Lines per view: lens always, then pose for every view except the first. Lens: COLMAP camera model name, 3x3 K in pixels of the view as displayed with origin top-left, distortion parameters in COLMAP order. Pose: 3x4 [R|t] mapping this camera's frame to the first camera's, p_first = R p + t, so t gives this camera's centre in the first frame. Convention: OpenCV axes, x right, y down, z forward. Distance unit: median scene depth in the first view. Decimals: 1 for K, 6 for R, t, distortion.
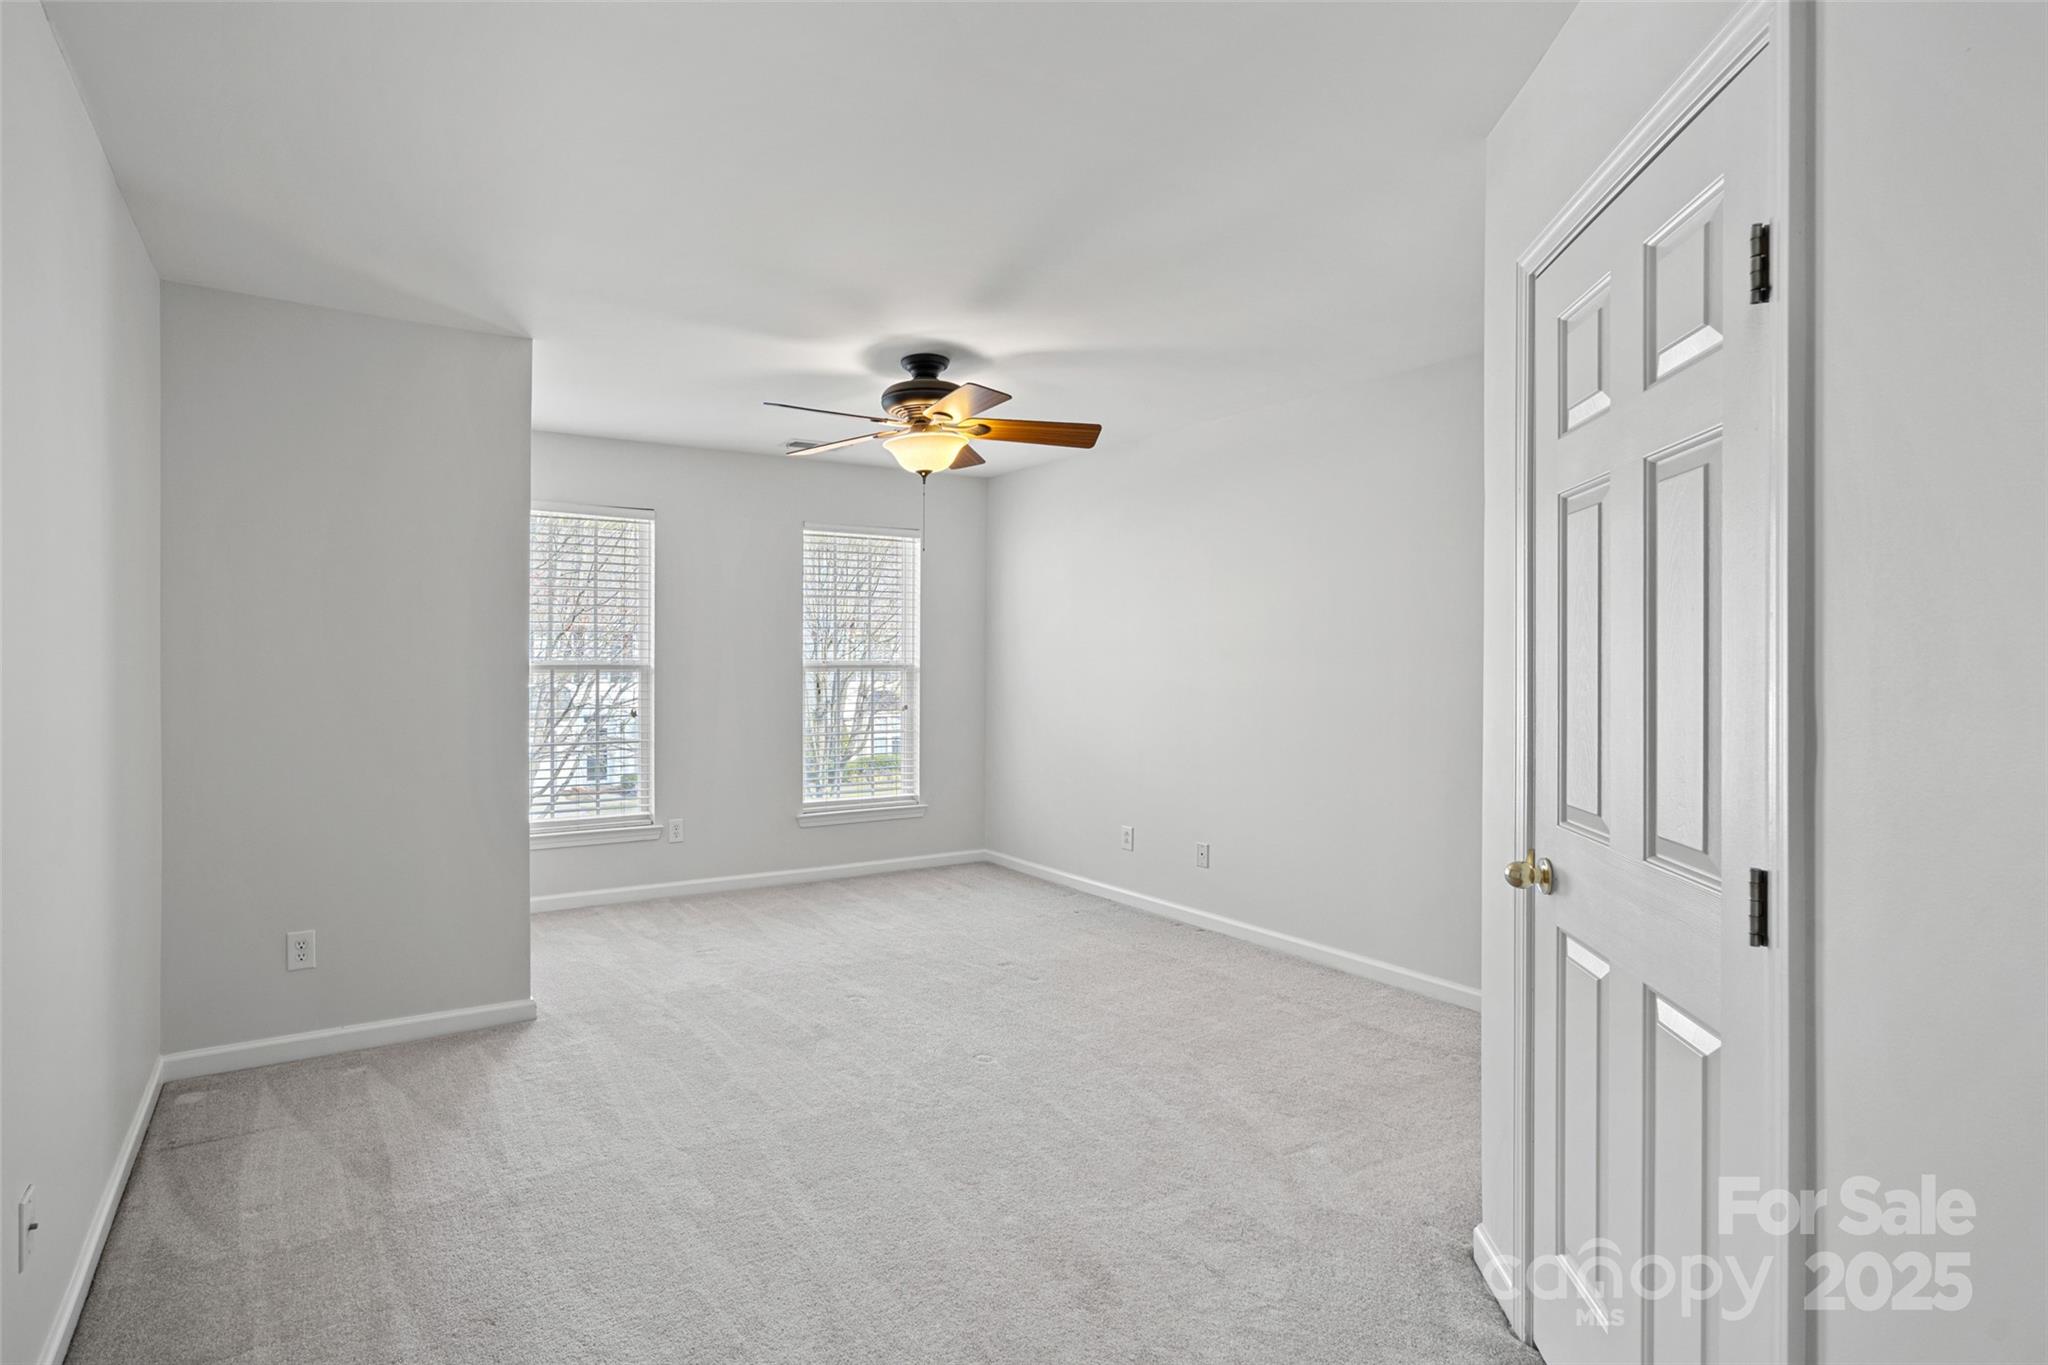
lens RADIAL K [[927.9, 0, 1024.0], [0, 927.9, 682.5], [0, 0, 1]] dist [-0.001234, 0.000027]
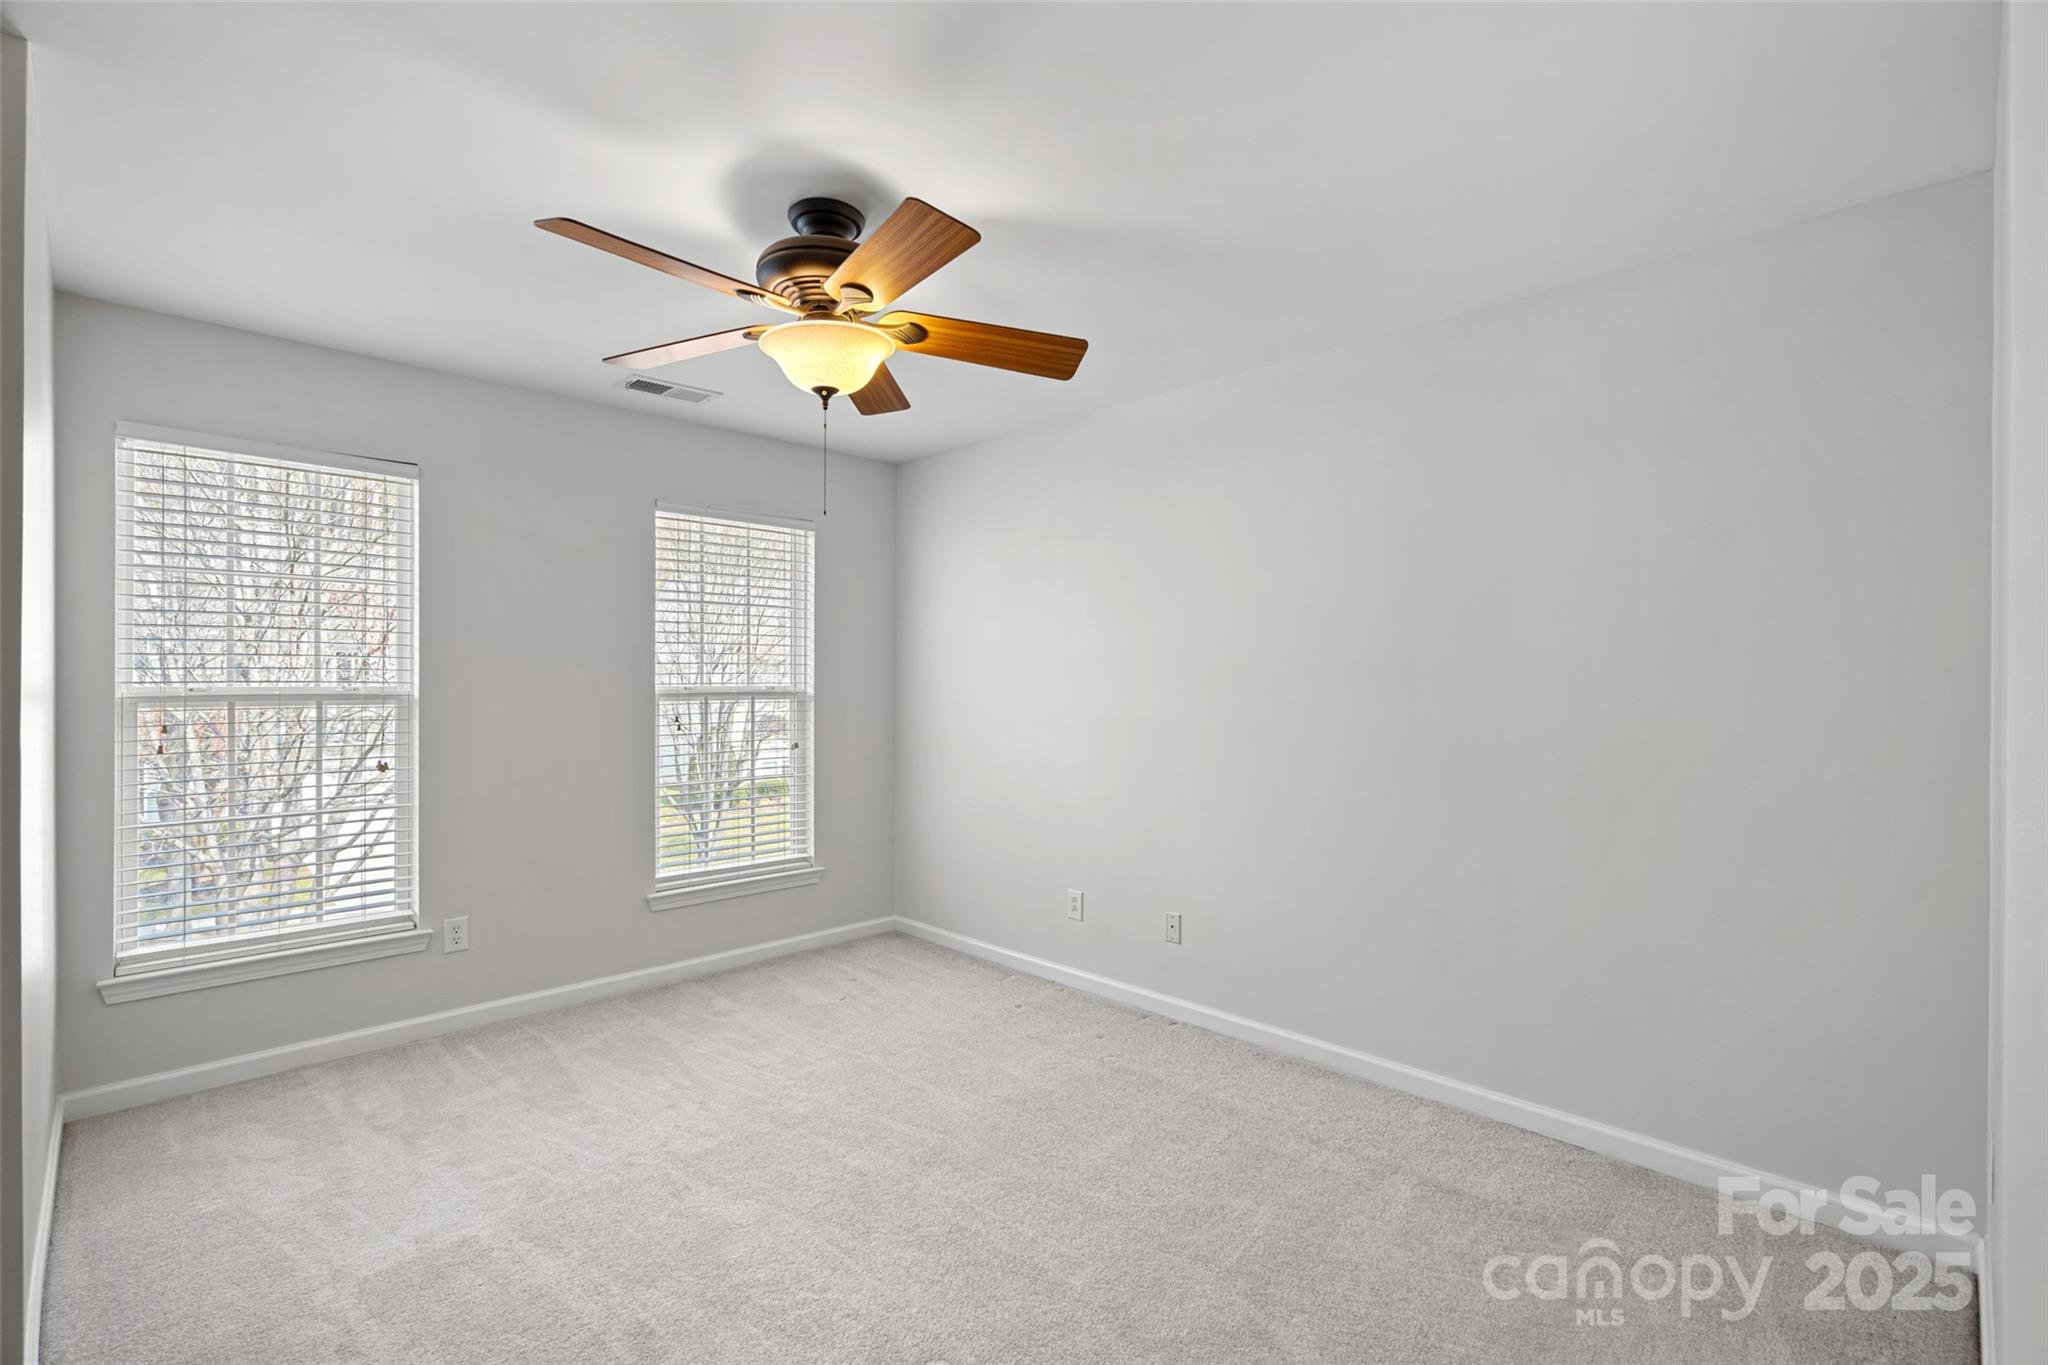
lens RADIAL K [[916.6, 0, 1015.4], [0, 916.6, 703.5], [0, 0, 1]] dist [-0.002805, 0.000011]
pose [[0.994089, -0.002978, 0.108528, -0.031980], [0.003327, 0.999990, -0.003040, -0.006910], [-0.108518, 0.003383, 0.994089, 0.246908]]
